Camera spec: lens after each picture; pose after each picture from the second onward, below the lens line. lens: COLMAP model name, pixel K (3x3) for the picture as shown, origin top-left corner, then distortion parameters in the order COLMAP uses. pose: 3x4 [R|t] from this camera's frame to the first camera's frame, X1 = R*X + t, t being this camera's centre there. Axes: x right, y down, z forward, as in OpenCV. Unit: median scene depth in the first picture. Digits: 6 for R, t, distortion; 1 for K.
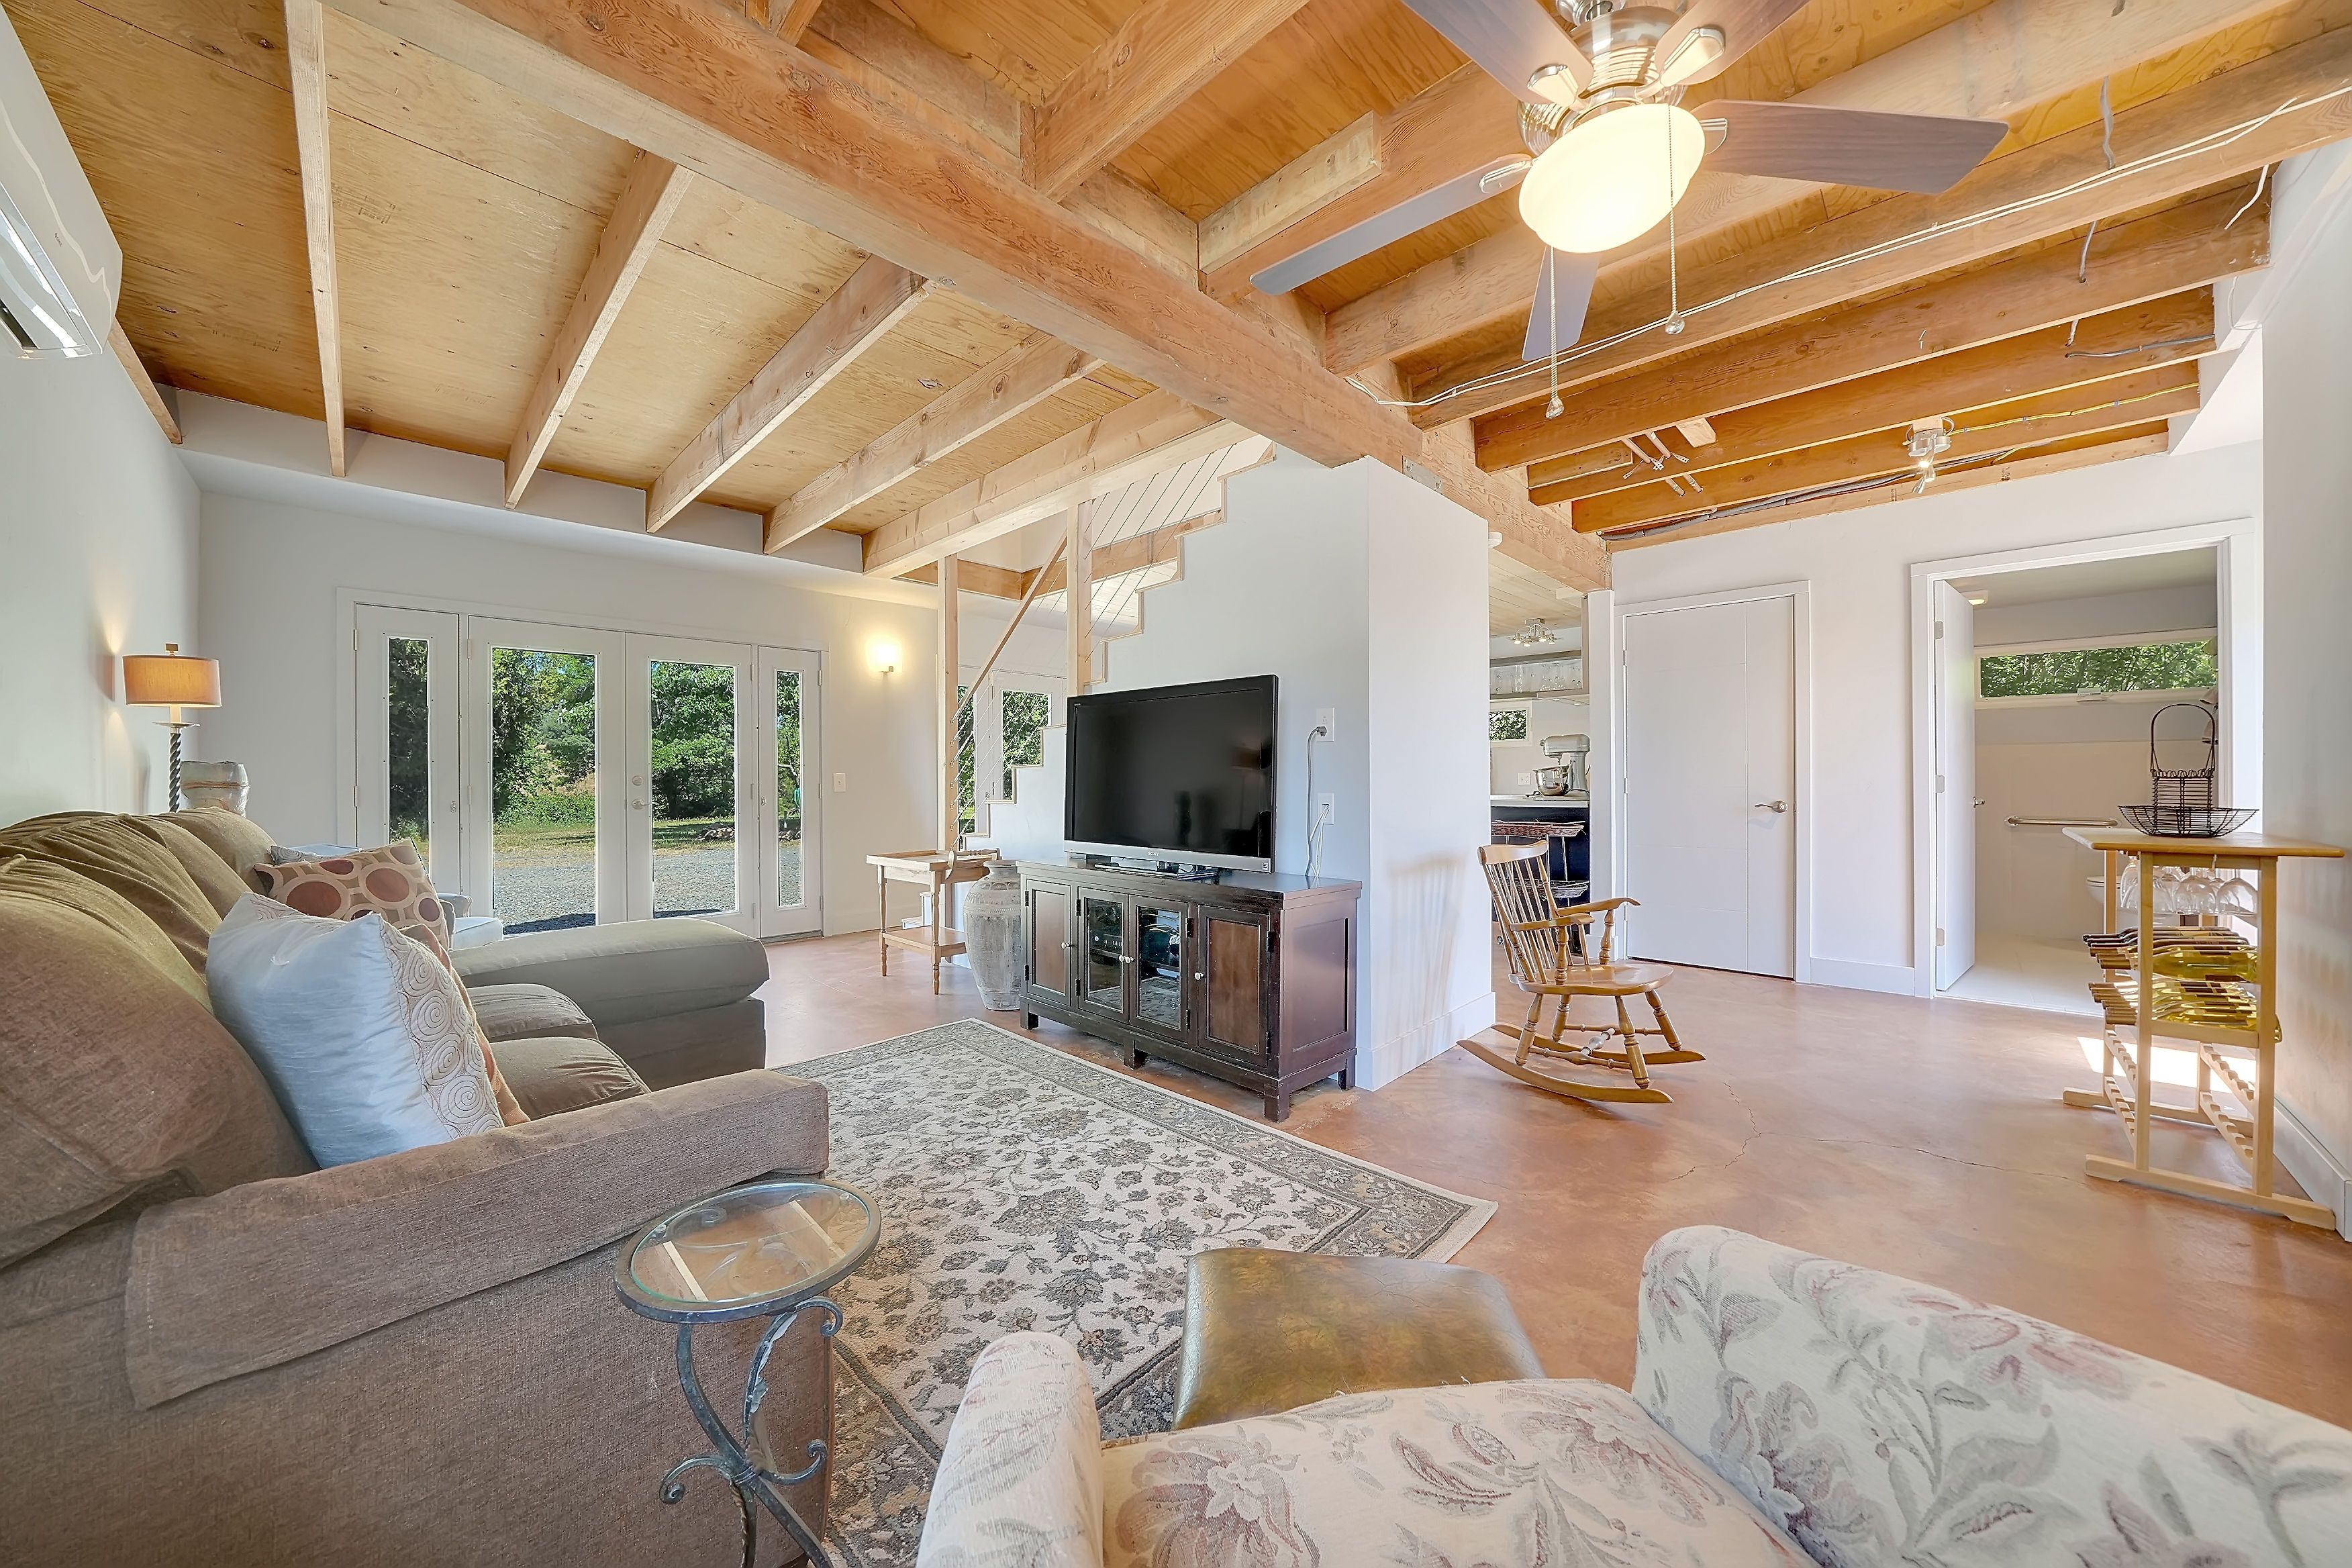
lens RADIAL K [[813.8, 0, 1165.6], [0, 813.8, 785.8], [0, 0, 1]] dist [-0.021122, 0.000052]
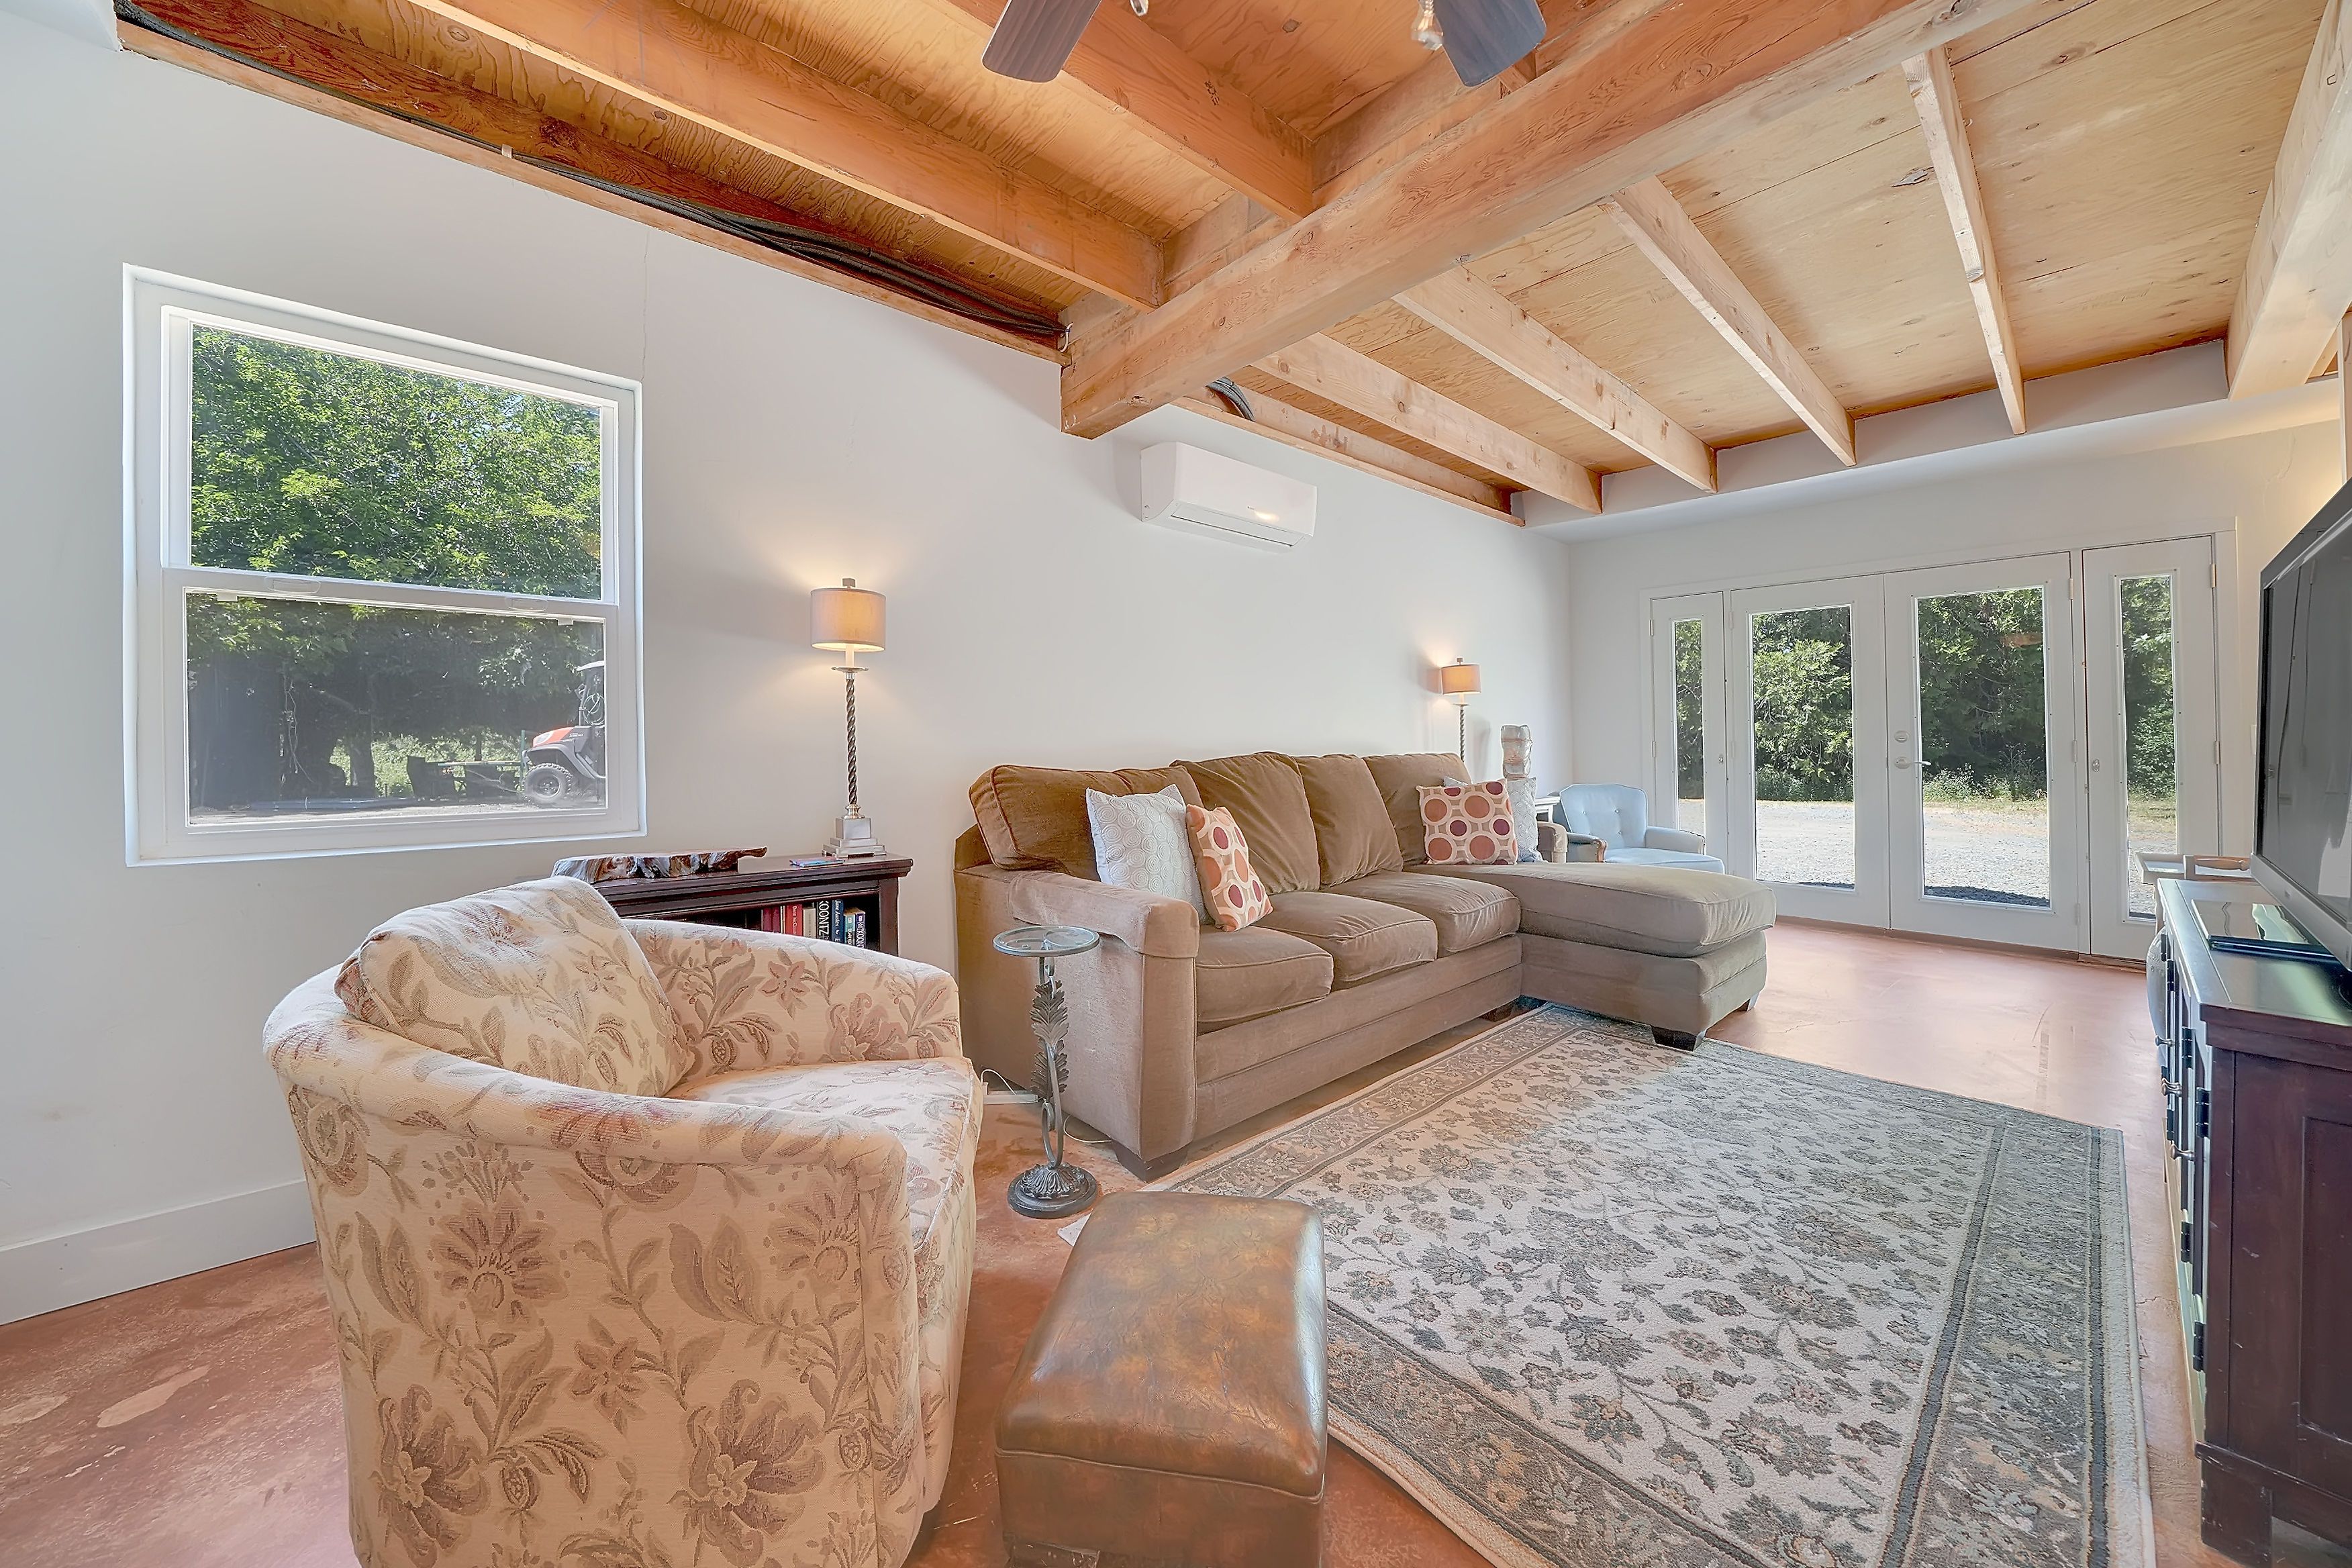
lens RADIAL K [[832.7, 0, 1177.8], [0, 832.7, 742.9], [0, 0, 1]] dist [-0.021107, 0.000293]
pose [[-0.065082, 0.006750, -0.997857, 0.684177], [-0.004597, 0.999964, 0.007064, -0.006797], [0.997869, 0.005047, -0.065049, 0.565188]]
